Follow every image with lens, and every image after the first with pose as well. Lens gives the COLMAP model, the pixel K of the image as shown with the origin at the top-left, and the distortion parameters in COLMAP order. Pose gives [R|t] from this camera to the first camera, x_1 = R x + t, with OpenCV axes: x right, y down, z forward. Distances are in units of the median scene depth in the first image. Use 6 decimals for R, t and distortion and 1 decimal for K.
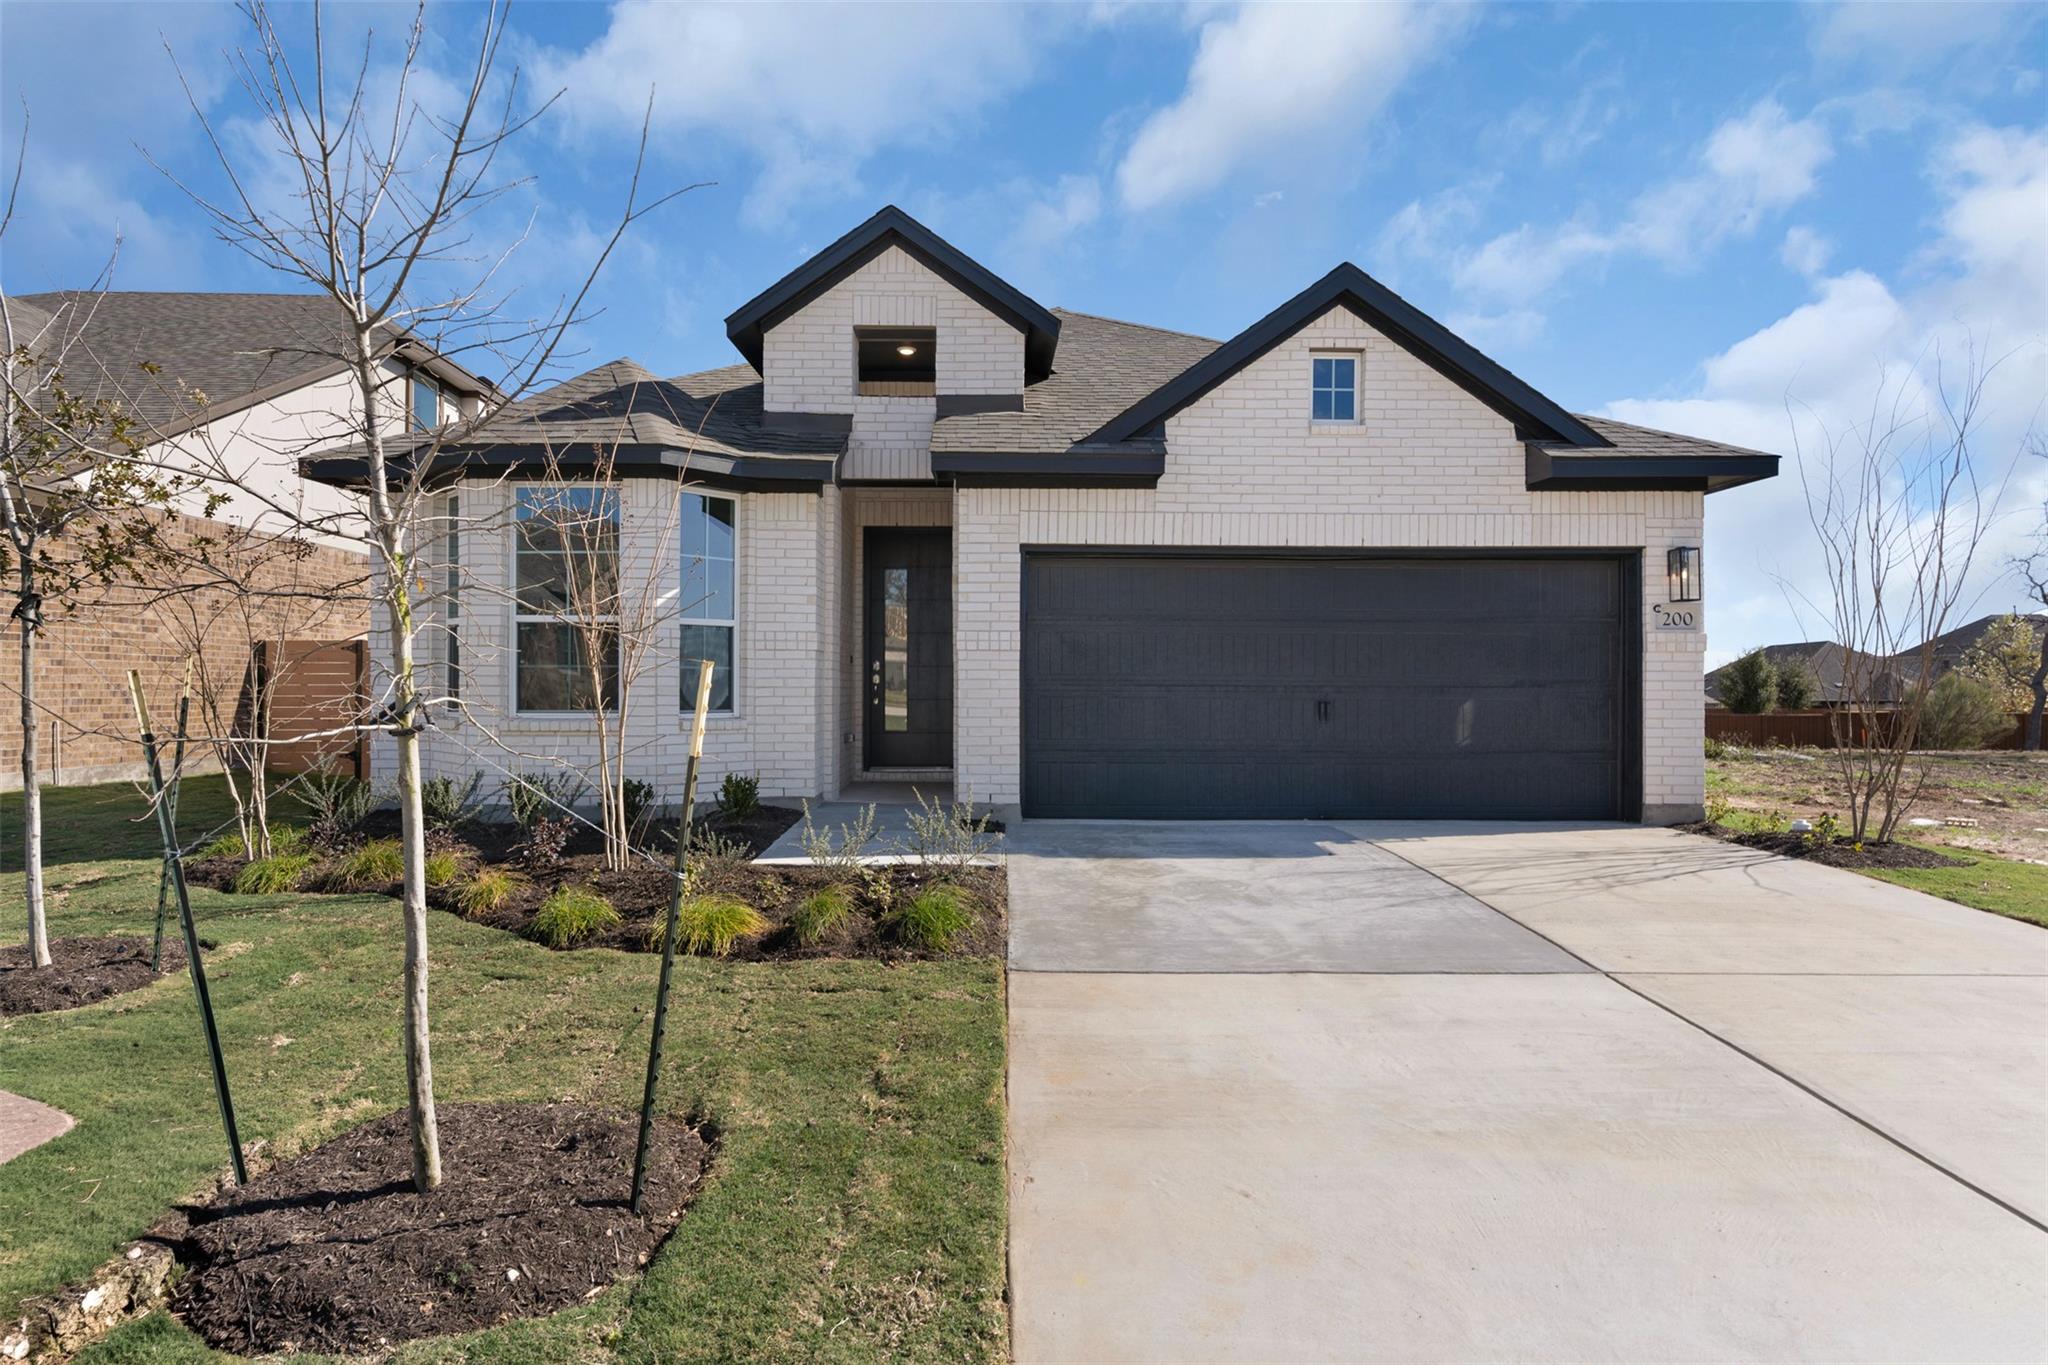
lens RADIAL K [[1175.9, 0, 1026.0], [0, 1175.9, 688.3], [0, 0, 1]] dist [0.000517, 0.000014]
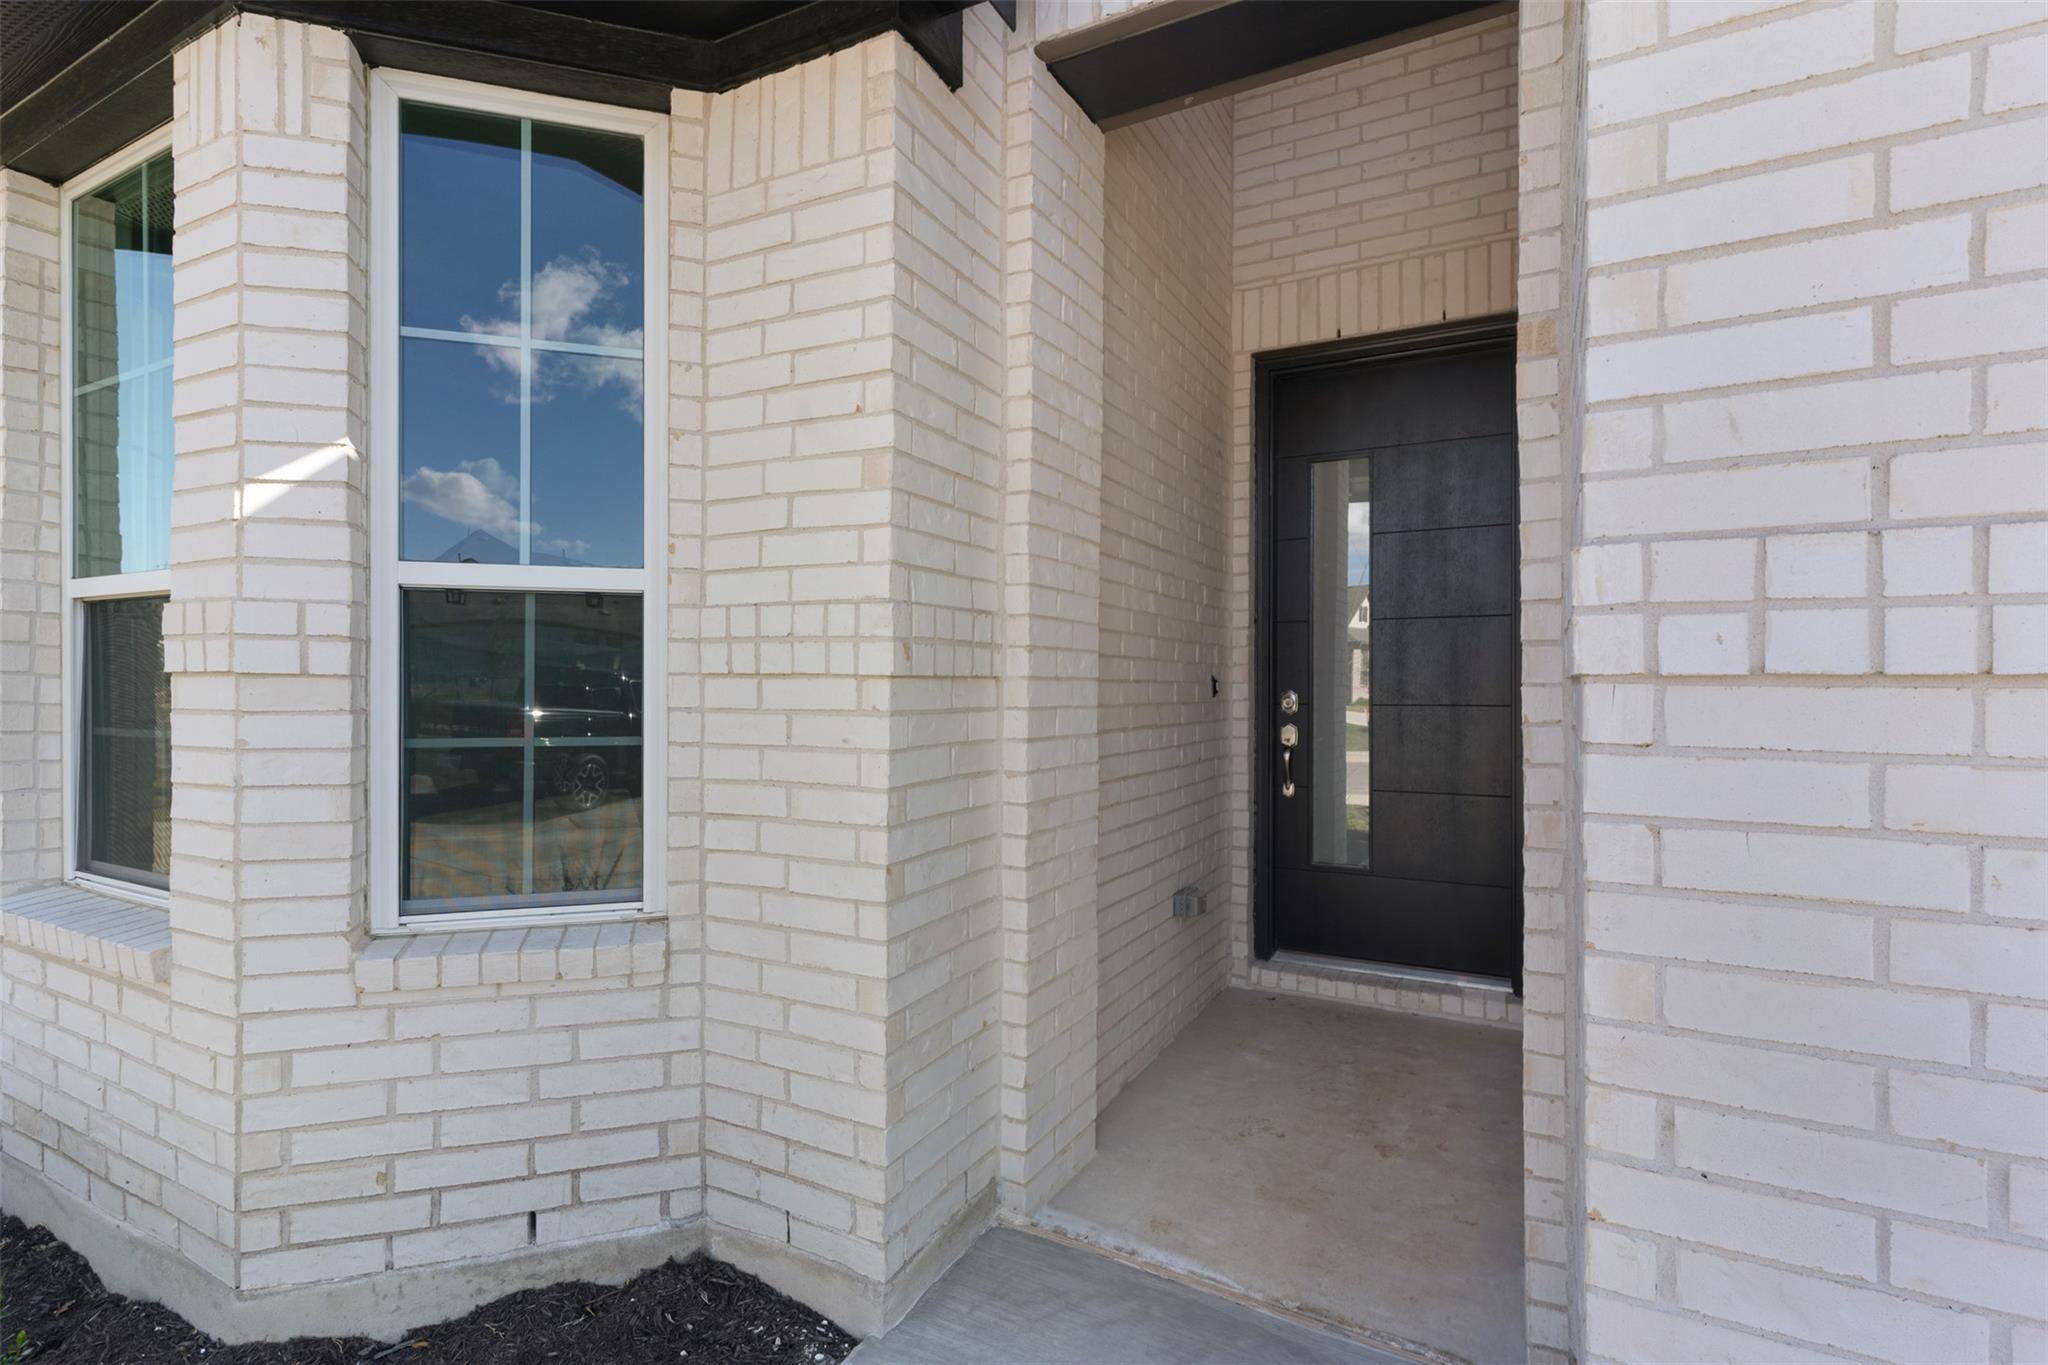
lens RADIAL K [[992.6, 0, 1015.7], [0, 992.6, 691.7], [0, 0, 1]] dist [-0.003967, -0.000485]
pose [[0.876982, 0.004053, -0.480506, -0.058496], [-0.002717, 0.999990, 0.003476, -0.030063], [0.480515, -0.001743, 0.876985, 0.835044]]
